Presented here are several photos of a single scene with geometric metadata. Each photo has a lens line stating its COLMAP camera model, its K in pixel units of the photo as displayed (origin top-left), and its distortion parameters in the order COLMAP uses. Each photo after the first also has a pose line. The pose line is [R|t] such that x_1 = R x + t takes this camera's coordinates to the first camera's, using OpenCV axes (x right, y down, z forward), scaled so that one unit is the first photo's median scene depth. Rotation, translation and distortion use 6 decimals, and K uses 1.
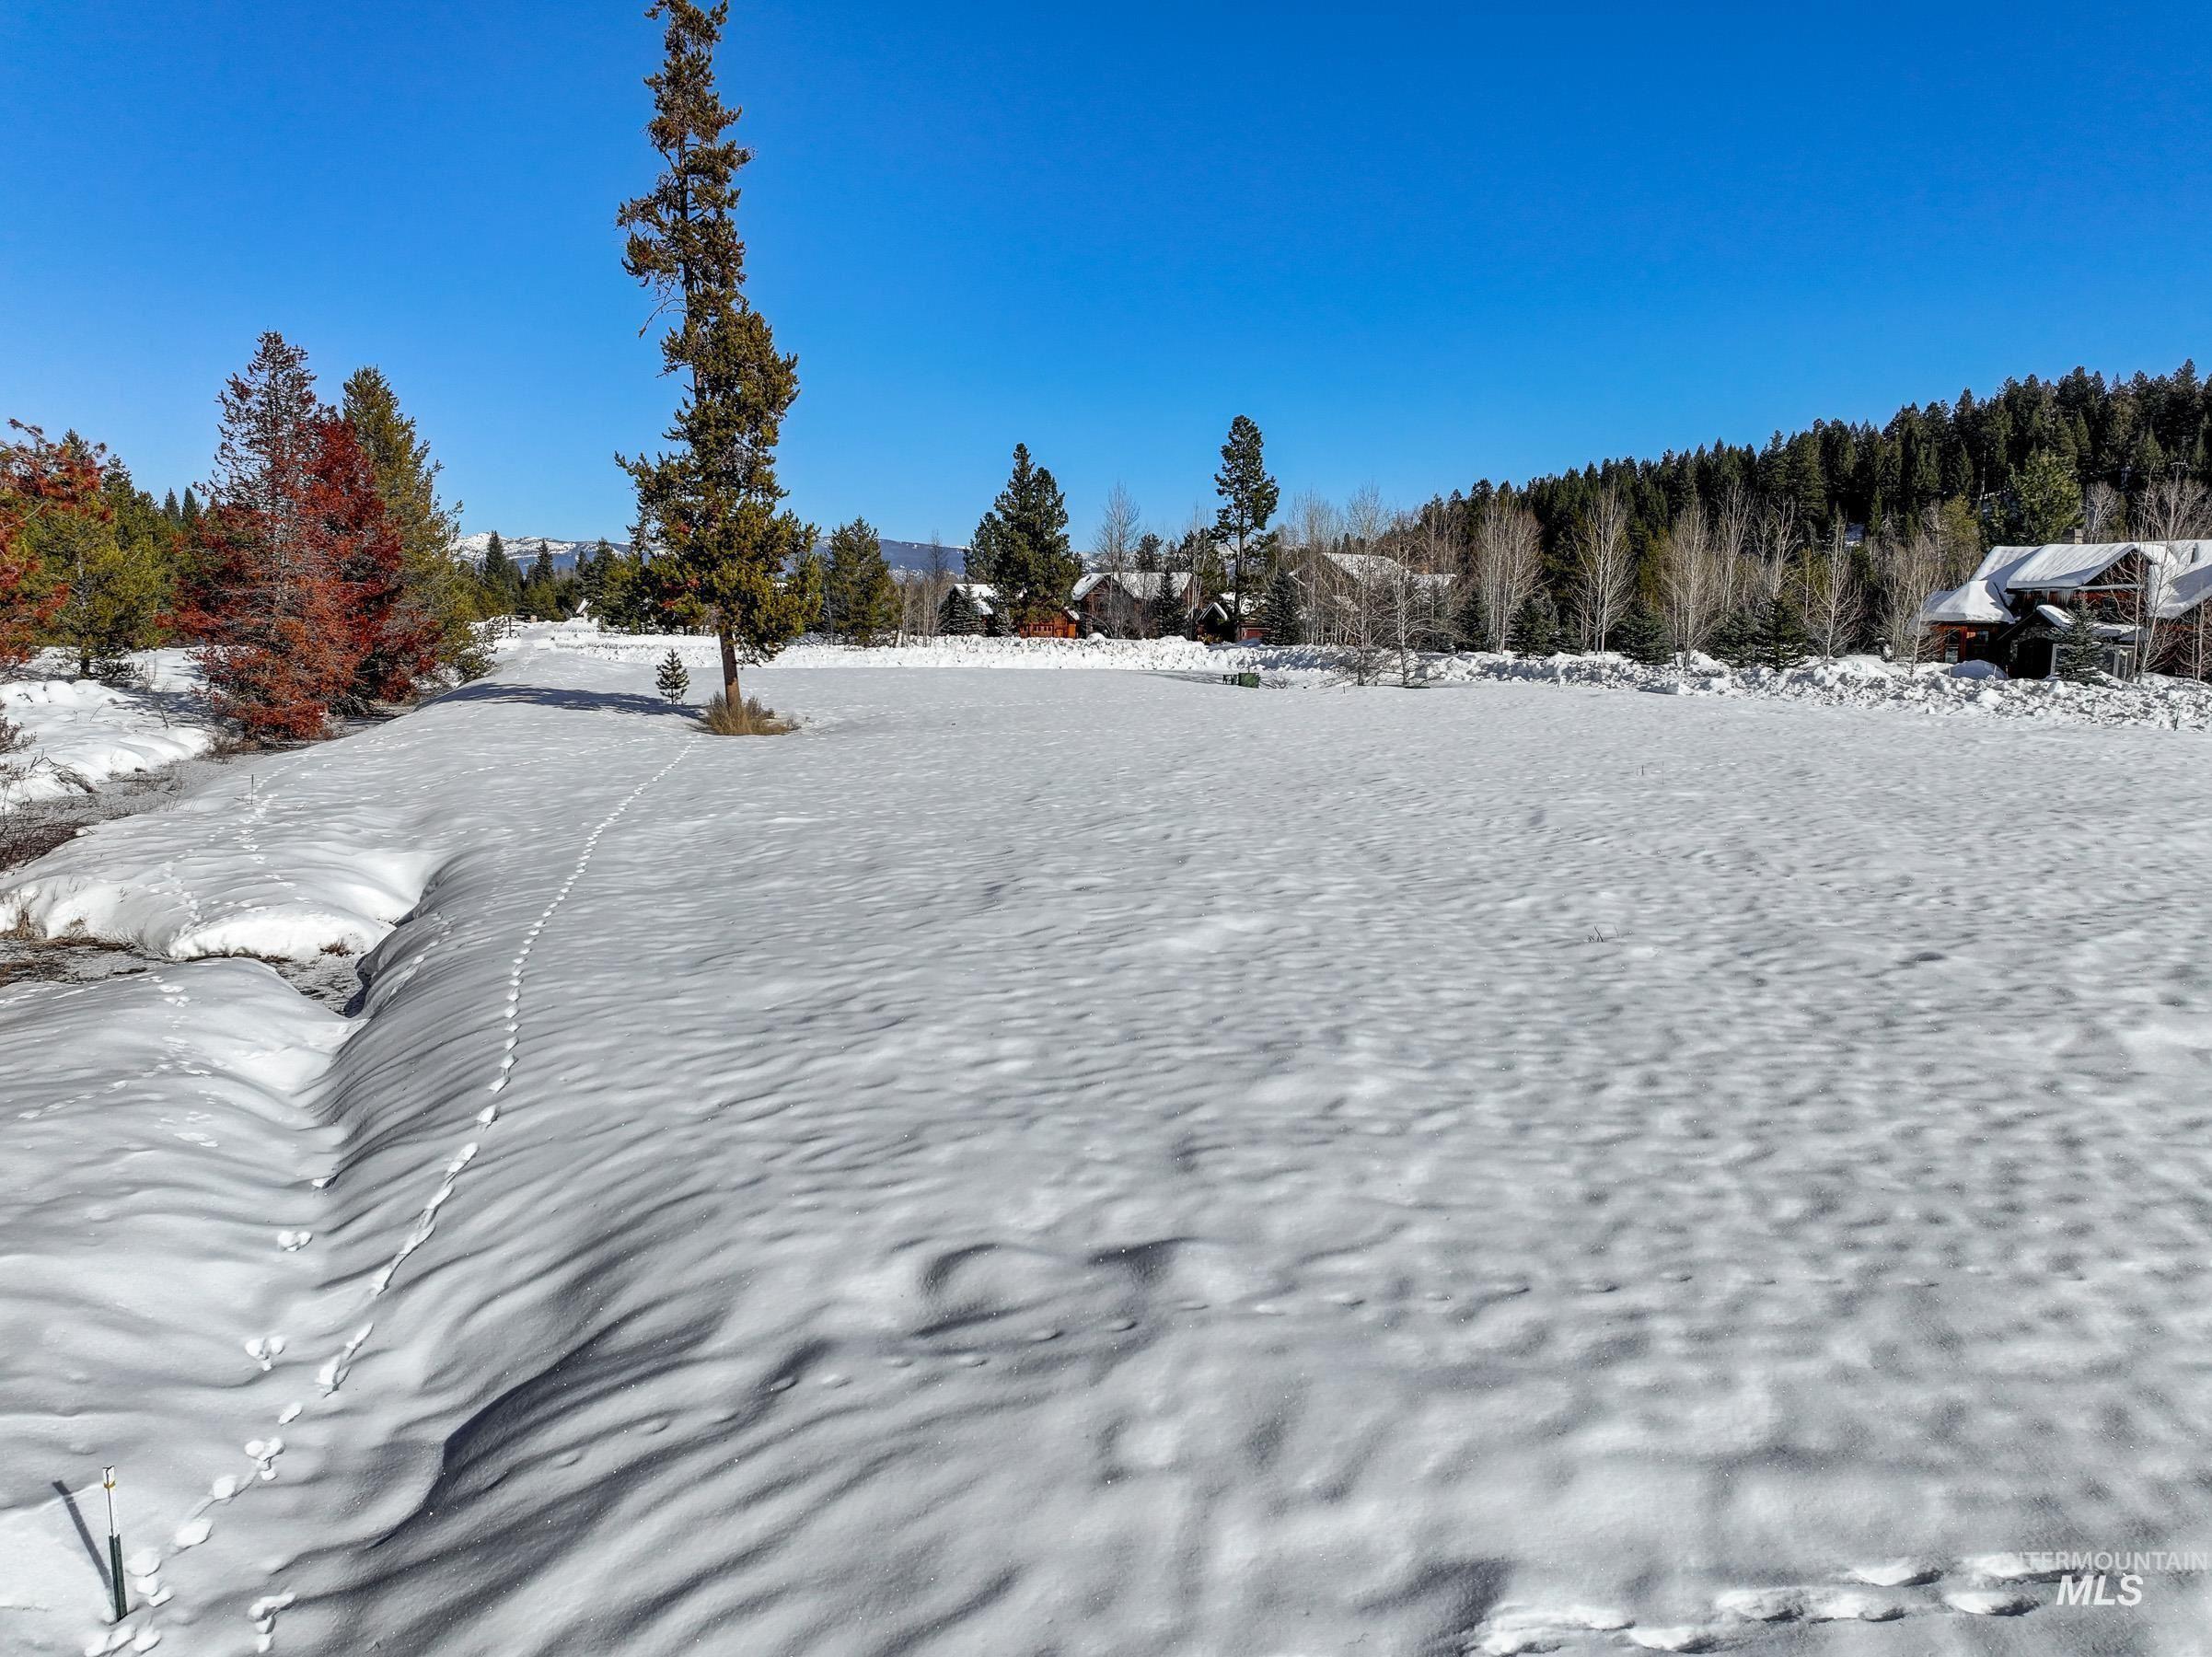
lens RADIAL K [[1578.3, 0, 1098.6], [0, 1578.3, 819.8], [0, 0, 1]] dist [0.018695, 0.005189]
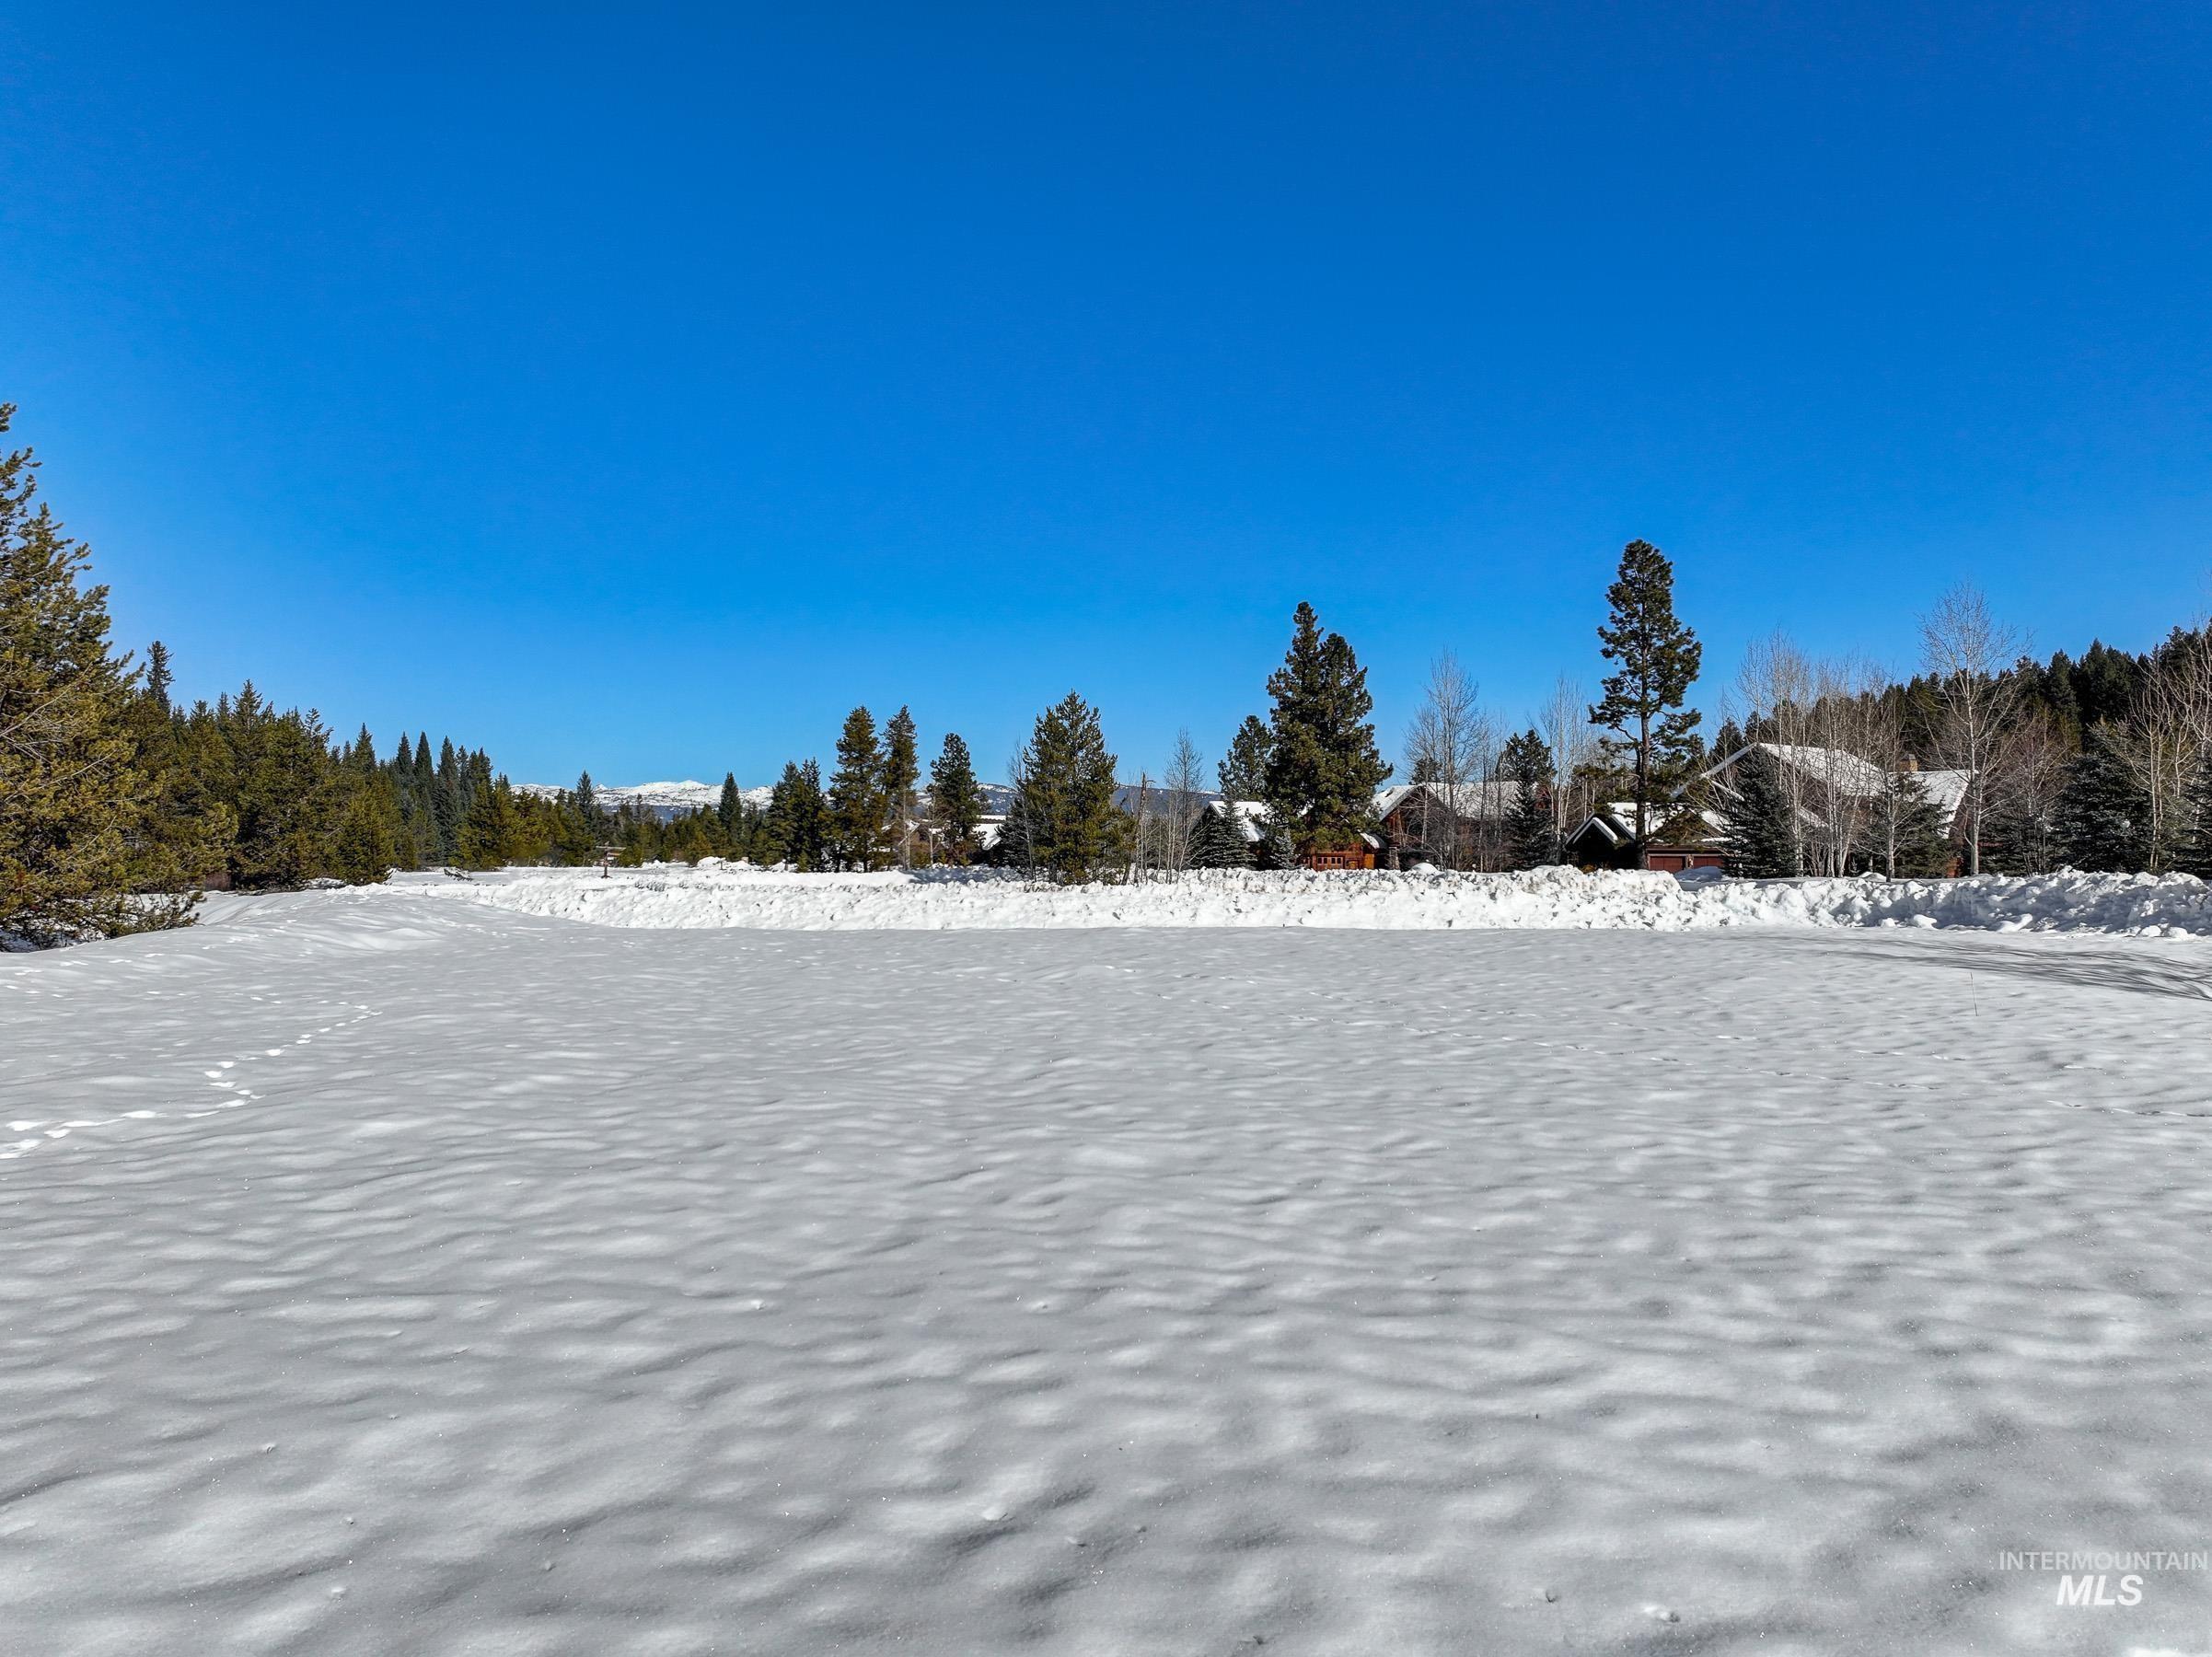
lens RADIAL K [[1578.3, 0, 1124.6], [0, 1578.3, 820.0], [0, 0, 1]] dist [0.018695, 0.005189]
pose [[0.990476, -0.012654, -0.137103, -0.033267], [-0.008246, 0.988529, -0.150804, -0.032483], [0.137439, 0.150498, 0.979010, 0.306878]]
